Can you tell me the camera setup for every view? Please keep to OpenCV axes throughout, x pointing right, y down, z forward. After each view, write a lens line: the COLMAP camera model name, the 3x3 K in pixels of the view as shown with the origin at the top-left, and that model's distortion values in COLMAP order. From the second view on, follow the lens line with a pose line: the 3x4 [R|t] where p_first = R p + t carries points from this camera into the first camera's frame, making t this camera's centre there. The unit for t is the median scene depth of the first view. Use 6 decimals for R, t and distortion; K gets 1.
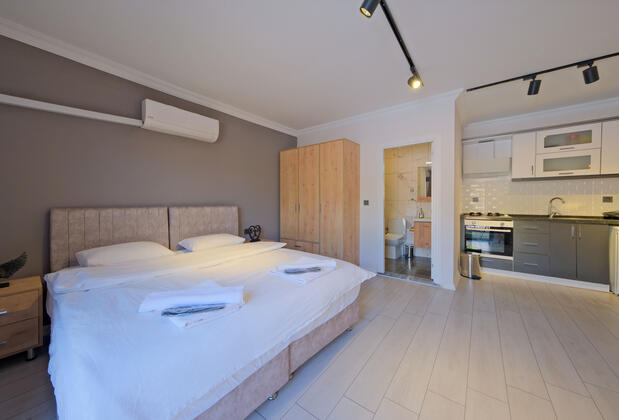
lens RADIAL K [[229.9, 0, 308.8], [0, 229.9, 200.0], [0, 0, 1]] dist [0.000948, 0.000120]
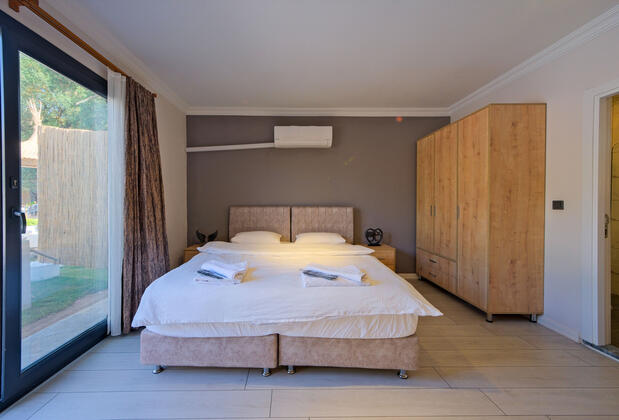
lens RADIAL K [[264.2, 0, 325.4], [0, 264.2, 201.5], [0, 0, 1]] dist [0.012195, 0.000064]
pose [[0.613567, -0.002415, -0.789639, 0.519446], [0.002137, 0.999997, -0.001399, 0.003633], [0.789639, -0.000829, 0.613571, 0.211303]]
